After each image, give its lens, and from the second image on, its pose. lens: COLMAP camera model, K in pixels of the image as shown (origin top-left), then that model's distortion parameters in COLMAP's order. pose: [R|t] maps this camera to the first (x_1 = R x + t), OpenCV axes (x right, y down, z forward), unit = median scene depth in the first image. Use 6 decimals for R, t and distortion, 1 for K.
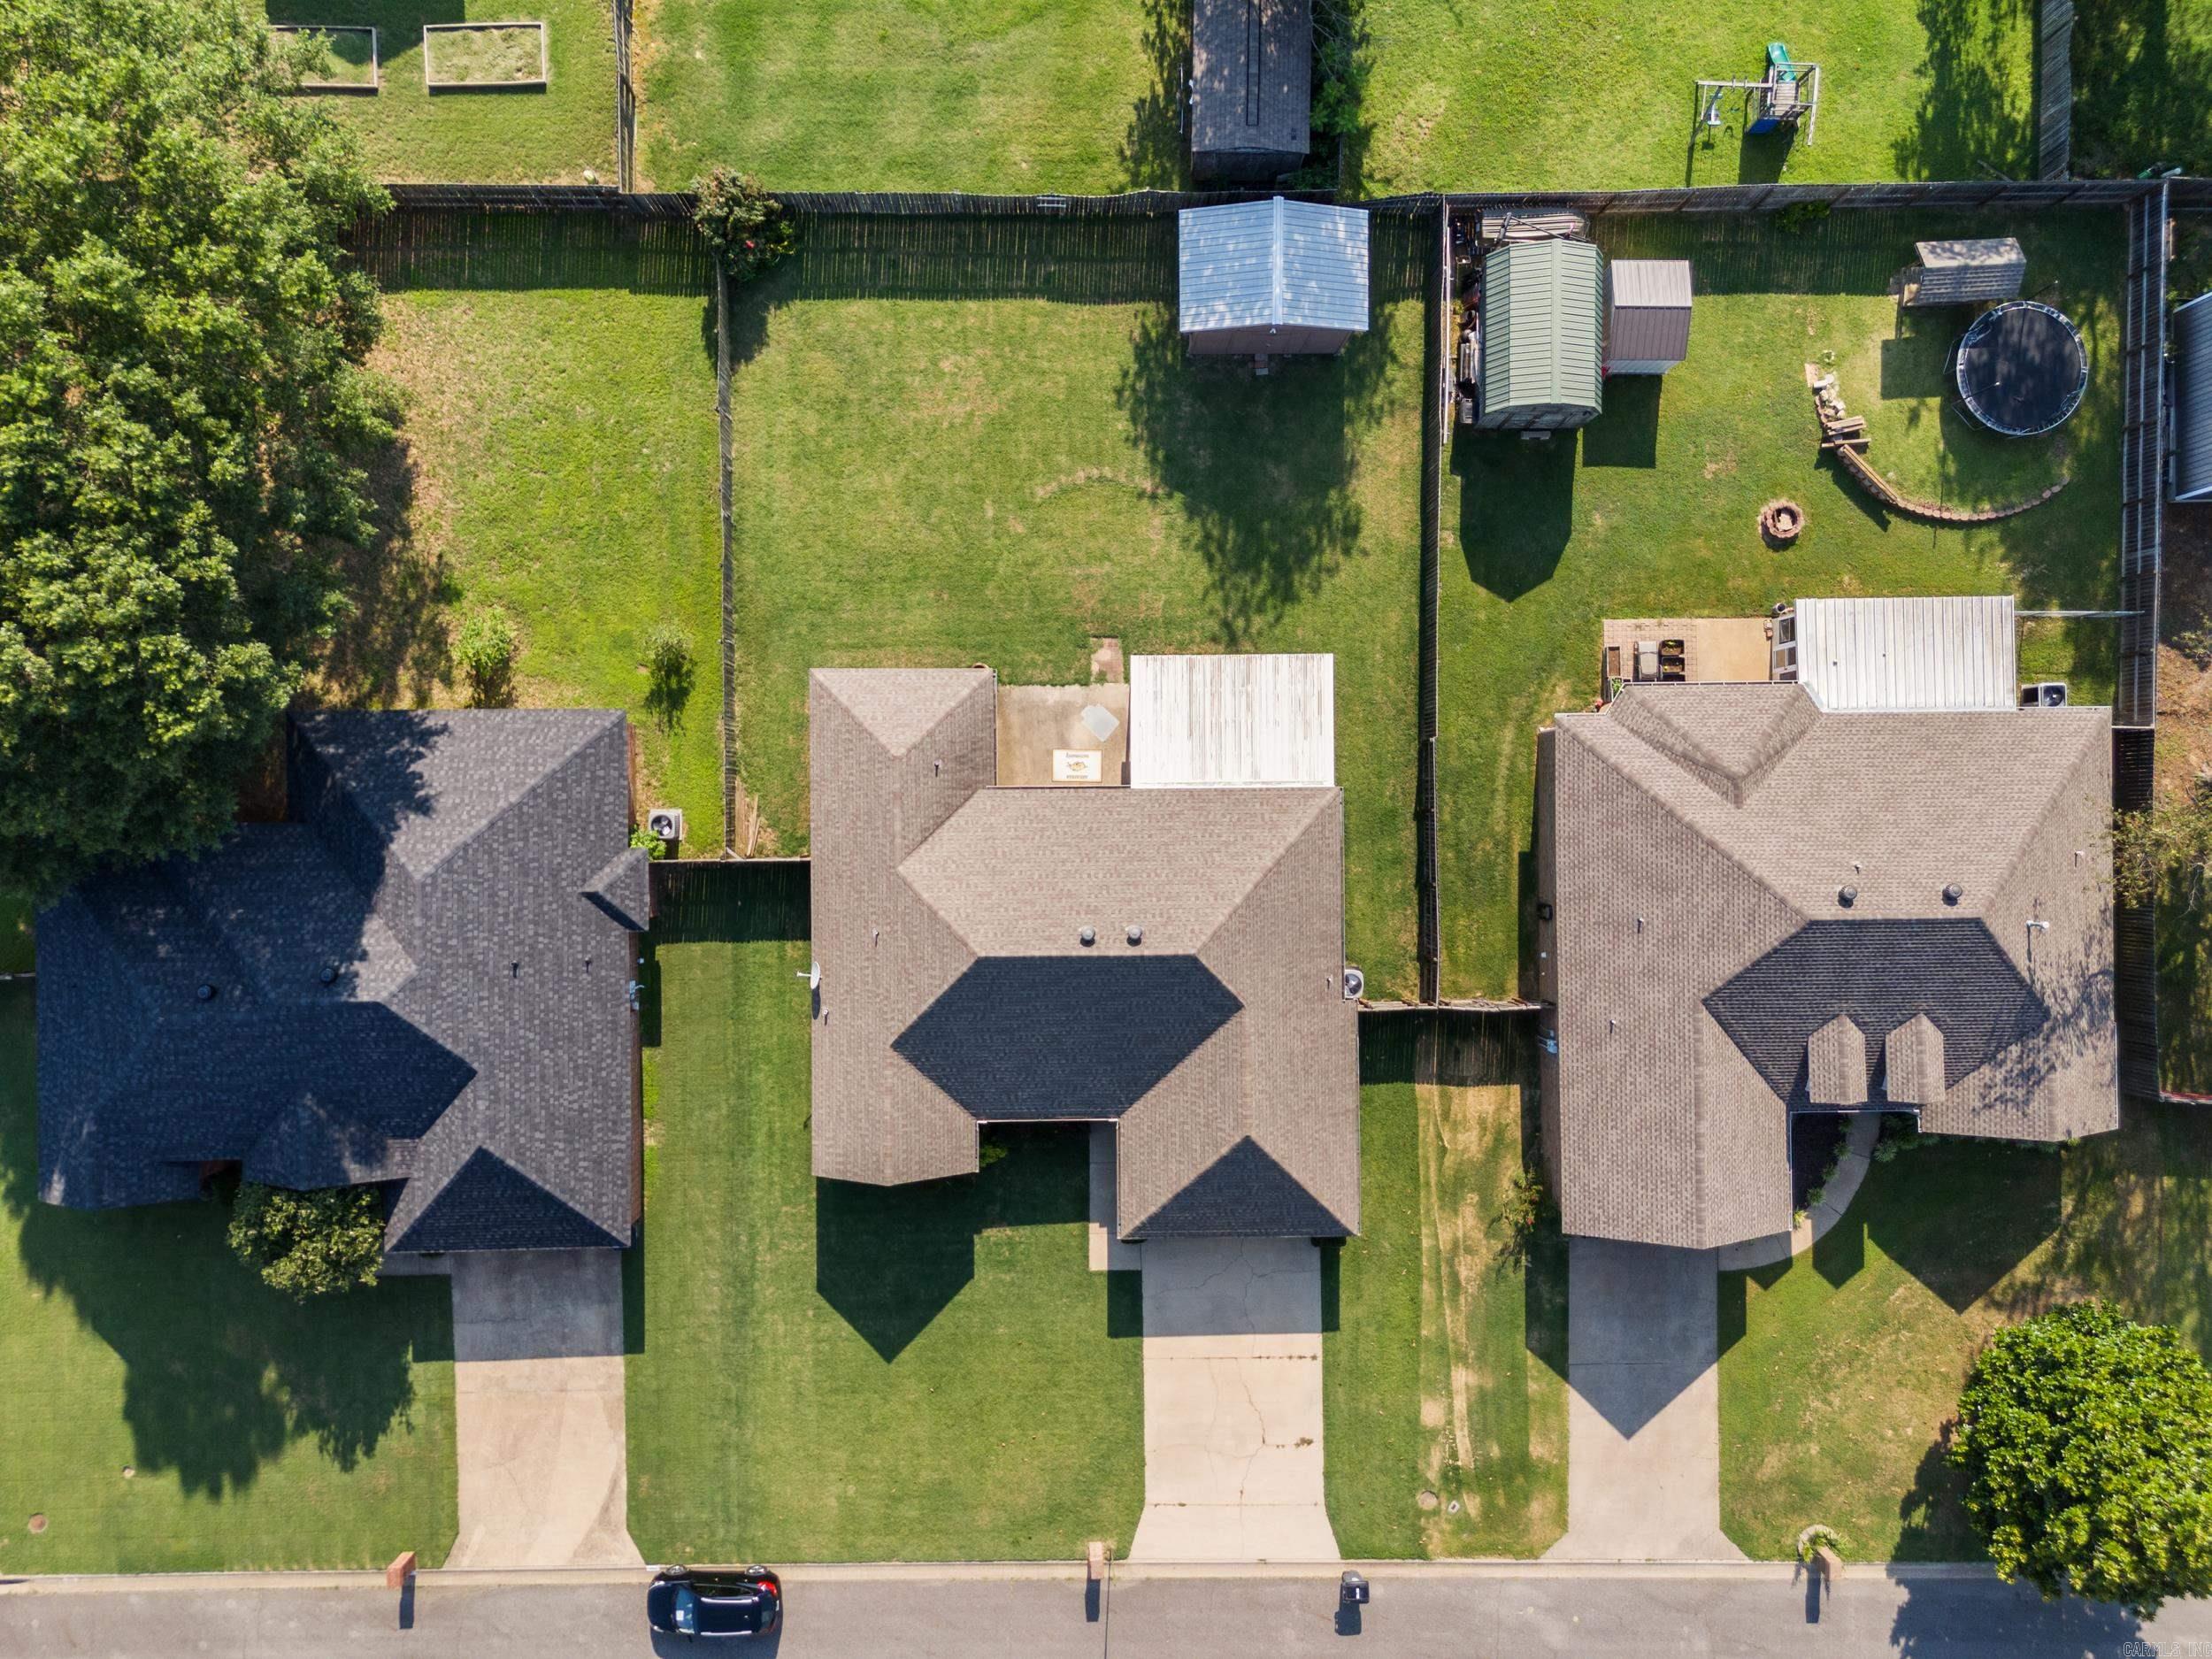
lens RADIAL K [[1615.0, 0, 1097.2], [0, 1615.0, 822.5], [0, 0, 1]] dist [0.076306, -0.075686]
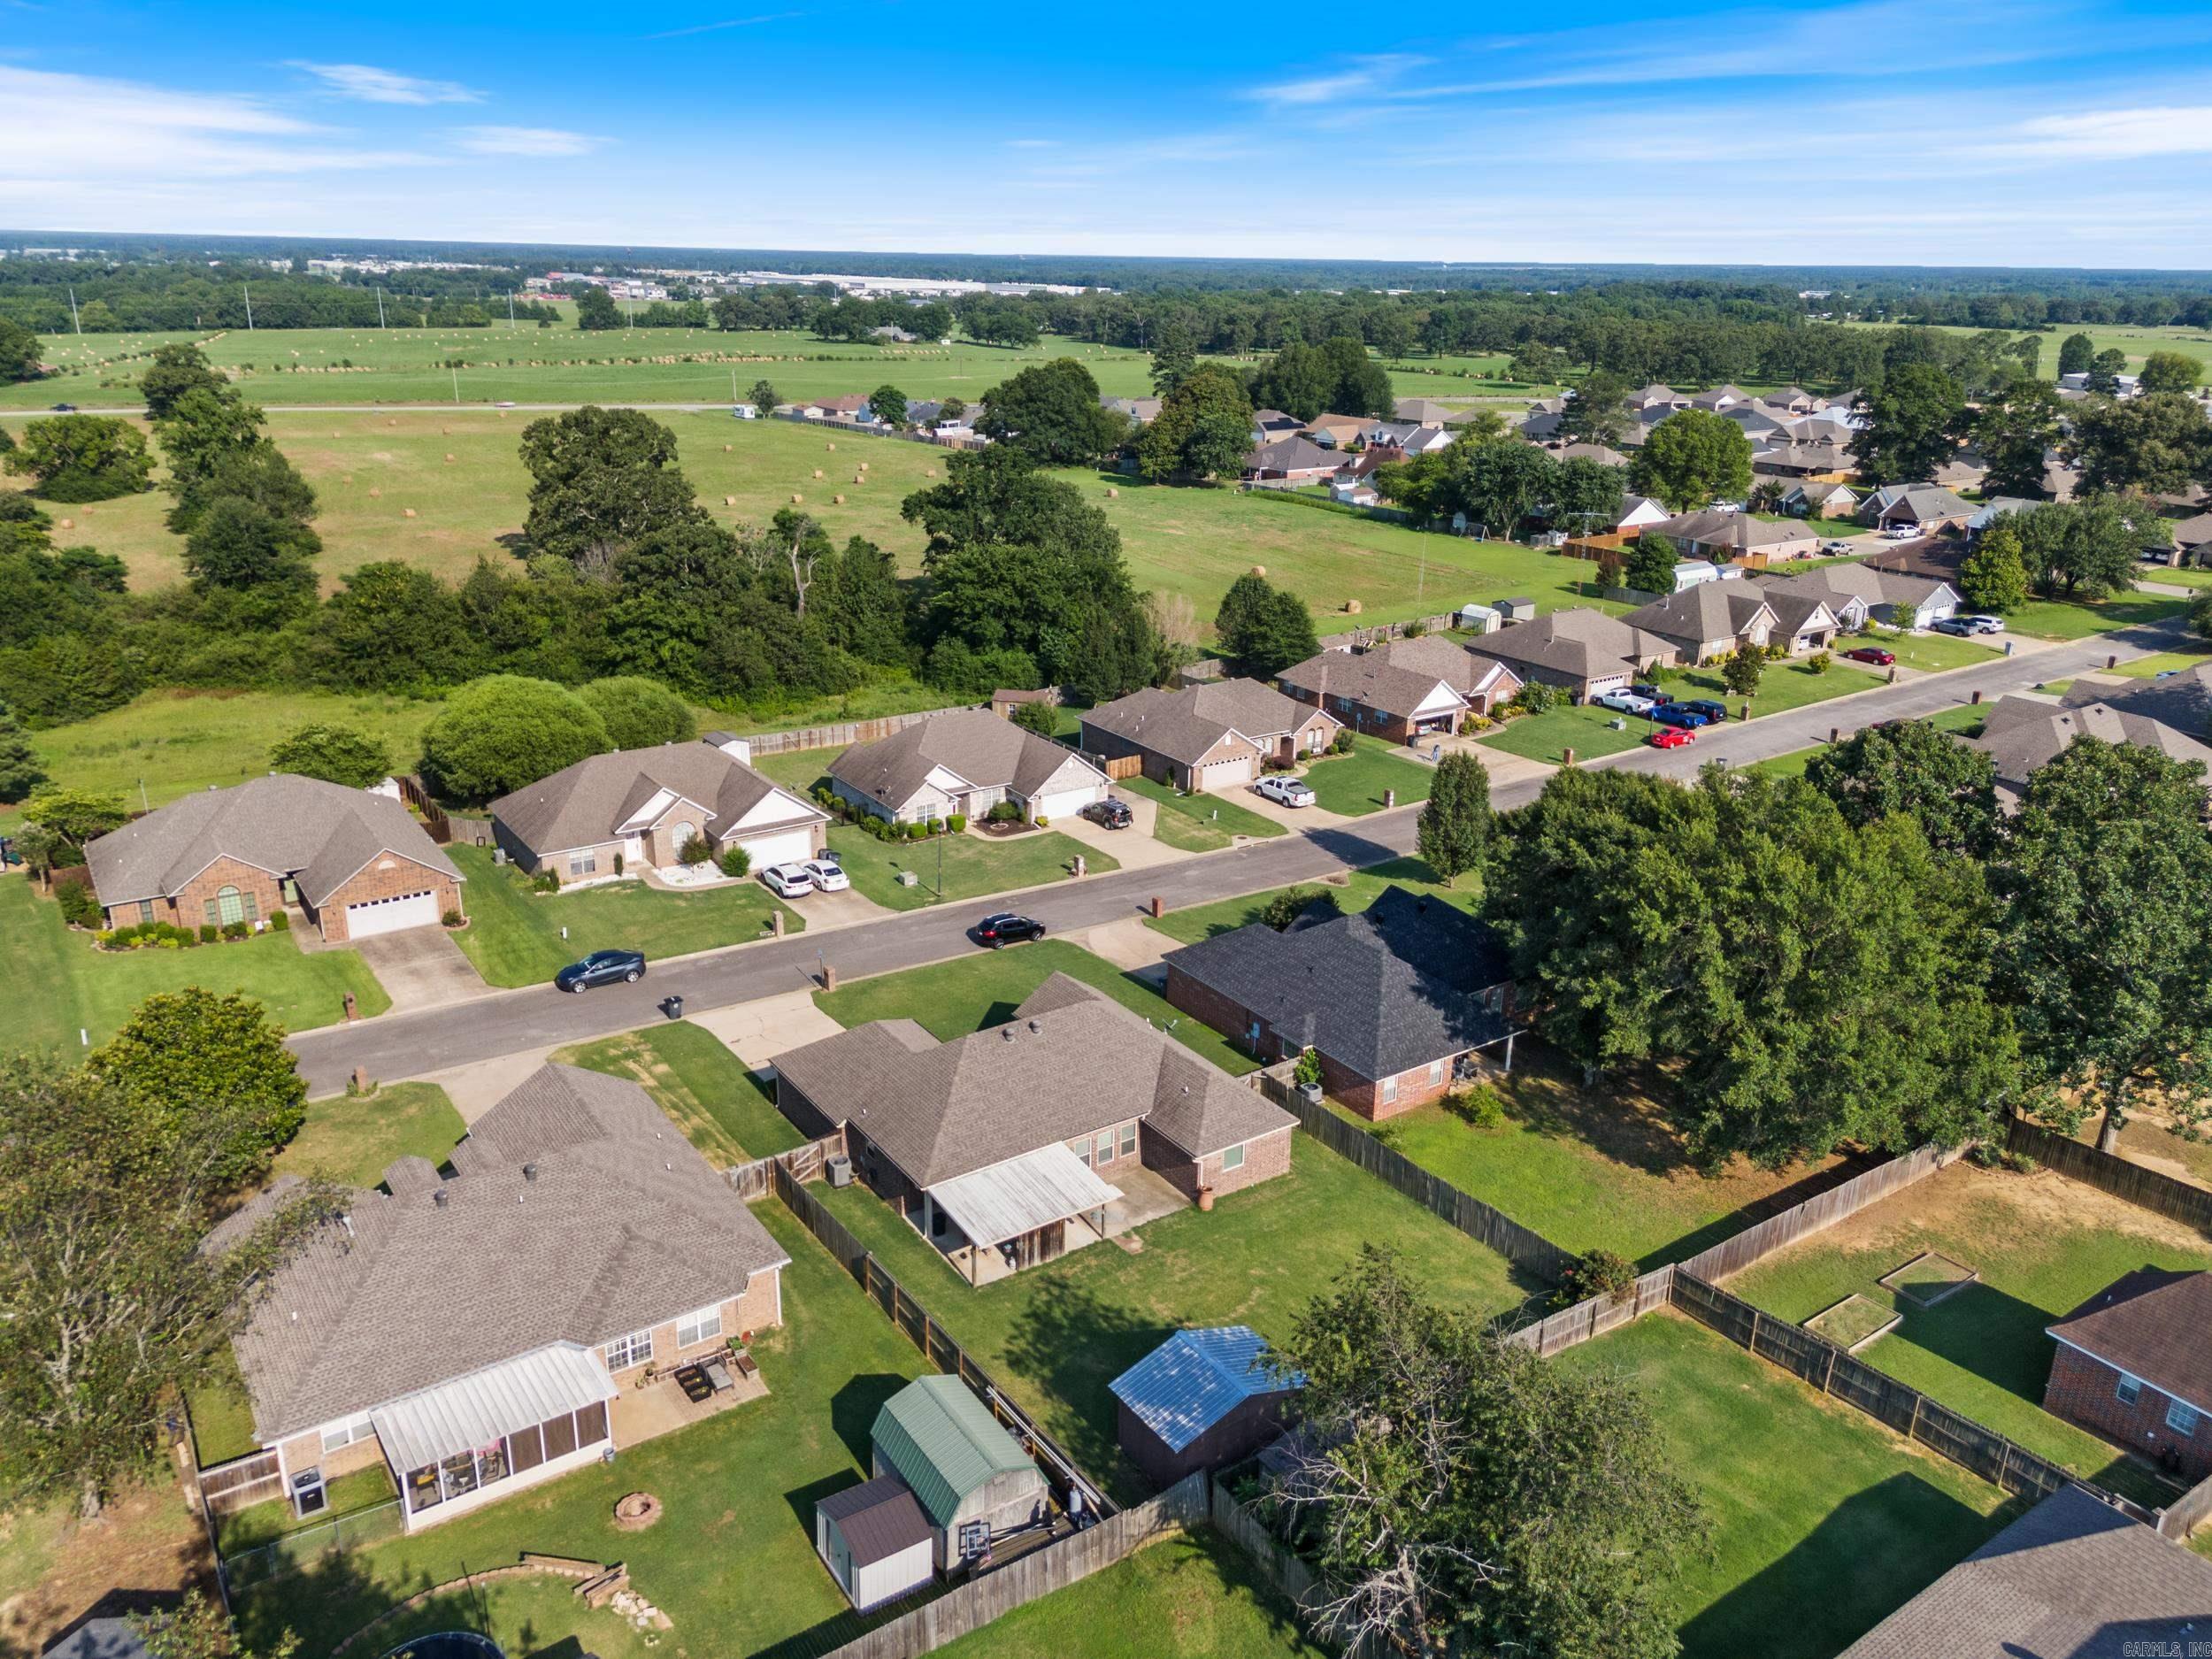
lens RADIAL K [[1615.0, 0, 1097.6], [0, 1615.0, 836.8], [0, 0, 1]] dist [0.076306, -0.075686]
pose [[-0.828679, 0.147062, -0.540060, 0.652797], [-0.557991, -0.292924, 0.776429, -0.959421], [-0.044014, 0.944758, 0.324799, 0.301440]]
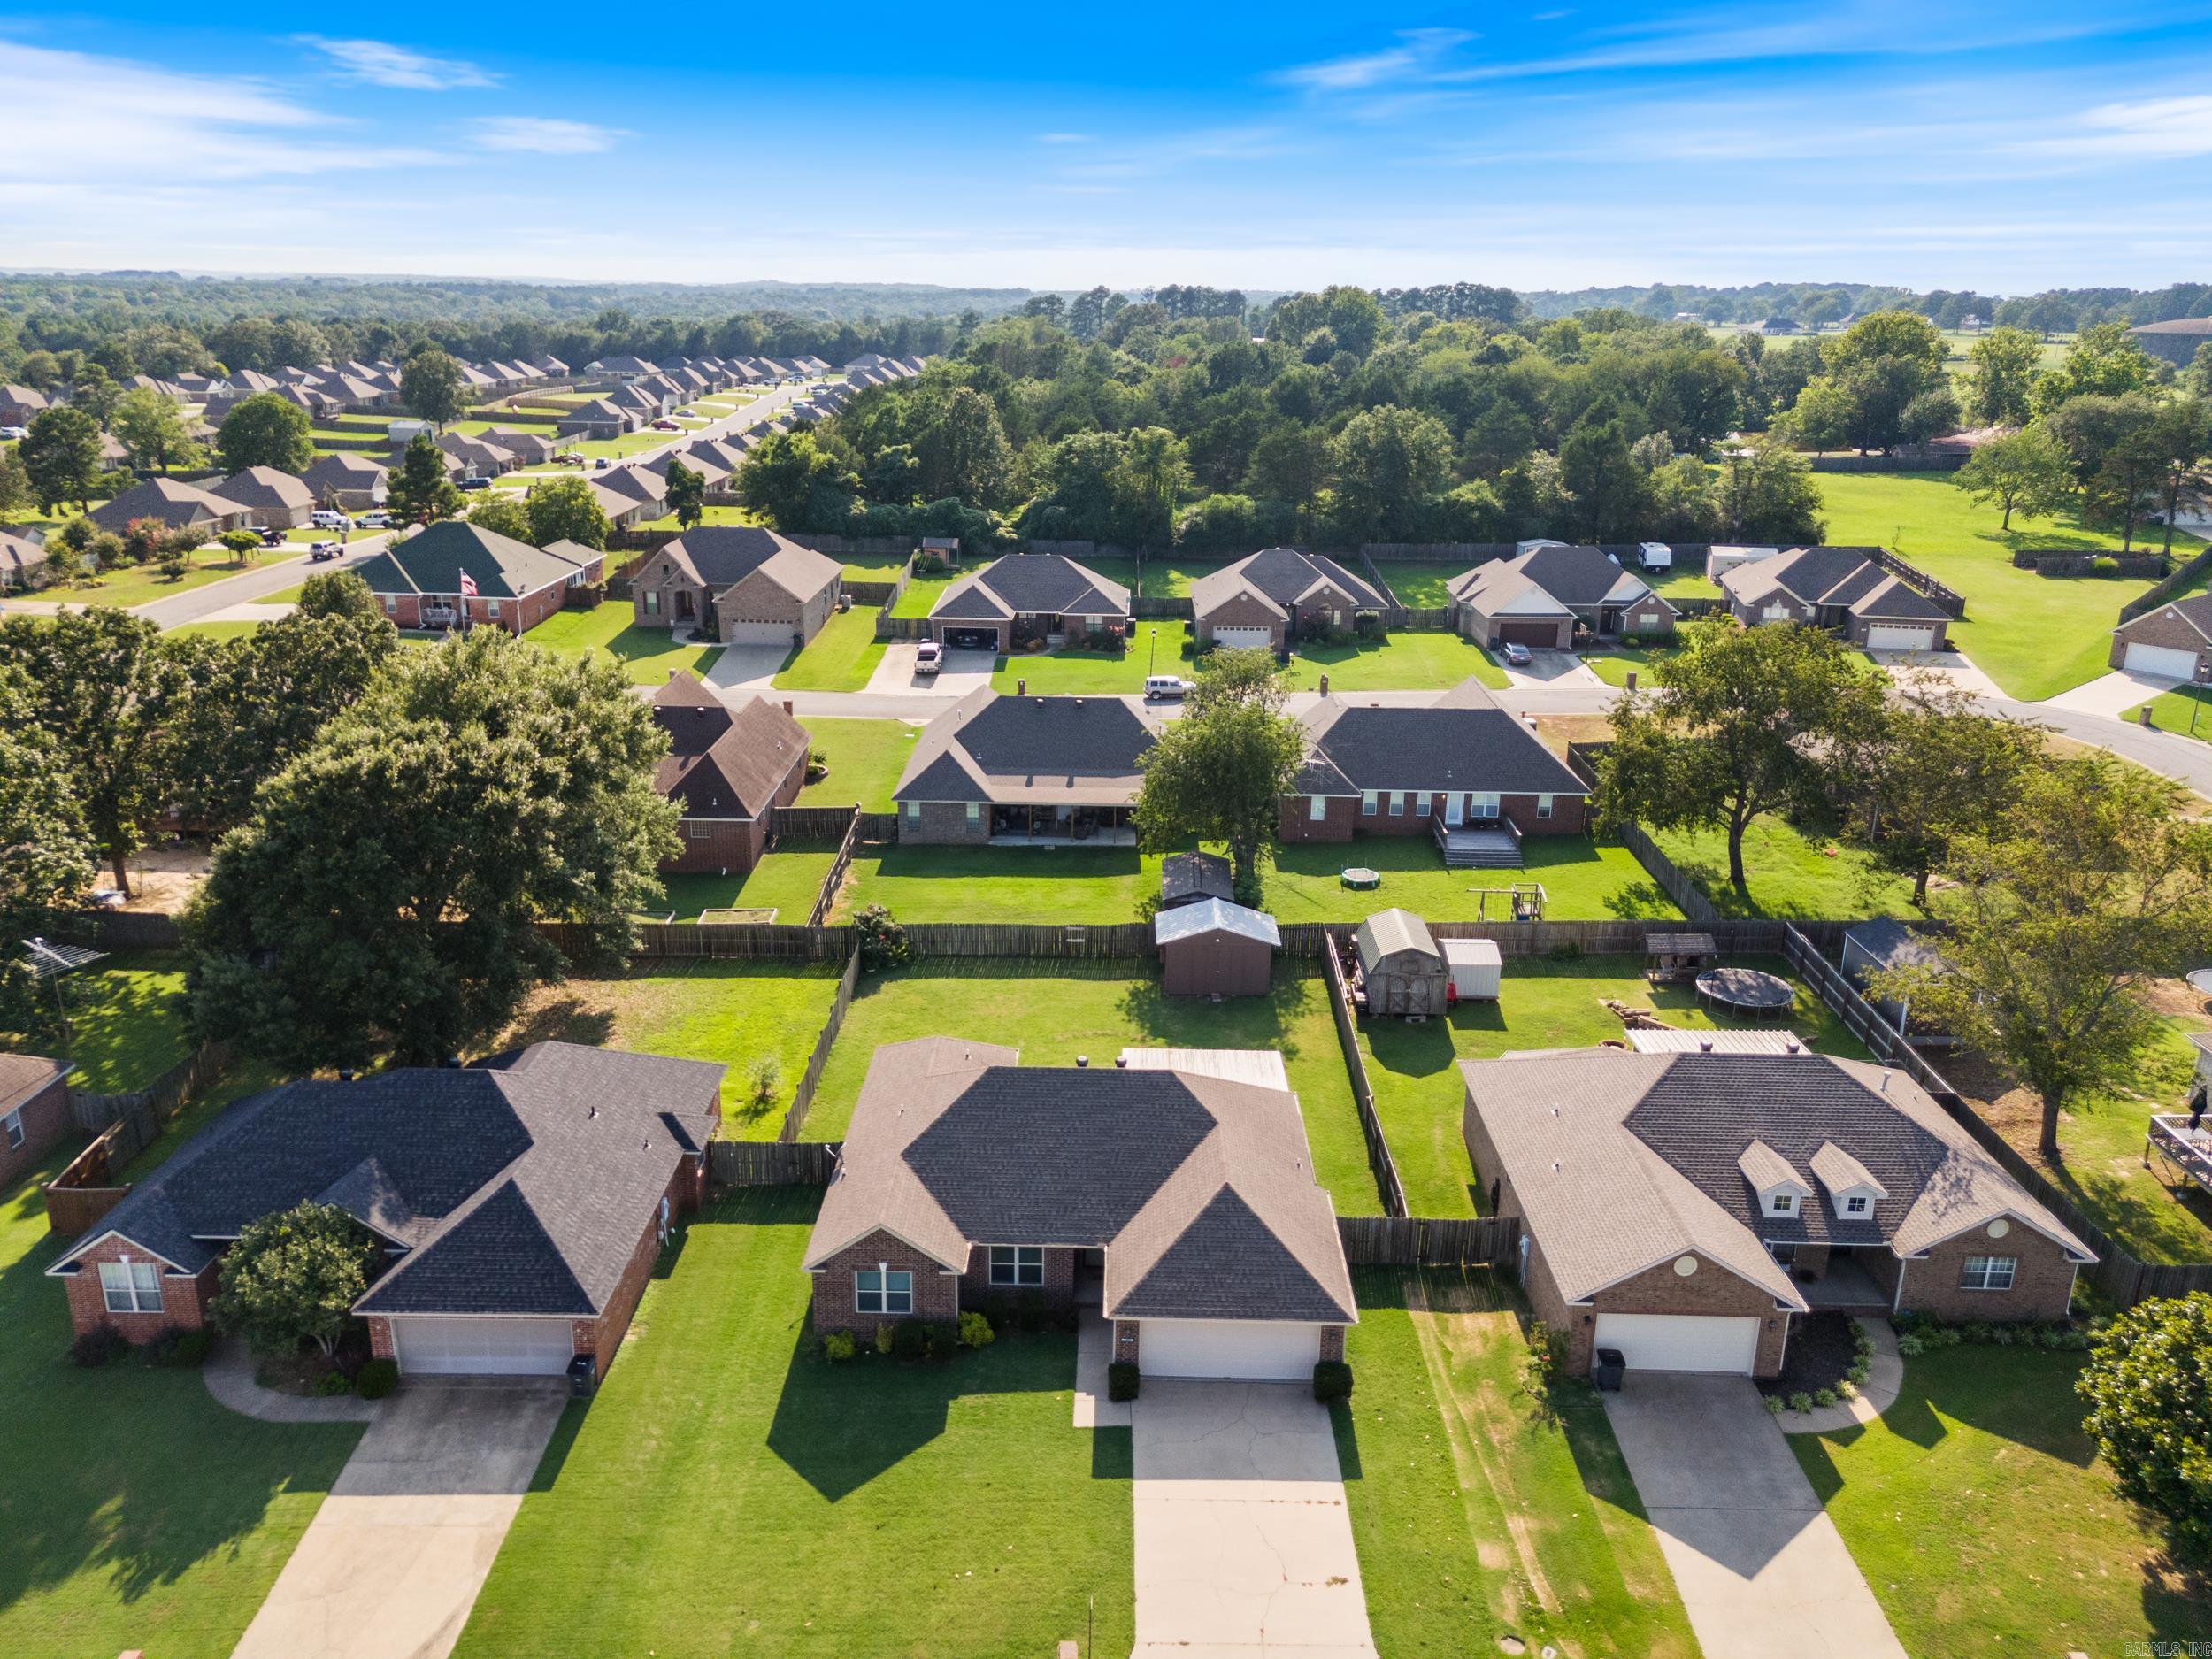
lens RADIAL K [[1615.0, 0, 1105.4], [0, 1615.0, 832.0], [0, 0, 1]] dist [0.076306, -0.075686]
pose [[0.999653, -0.009821, -0.024446, 0.038018], [-0.020228, 0.308326, -0.951066, 1.028539], [0.016878, 0.951230, 0.308020, 0.411723]]
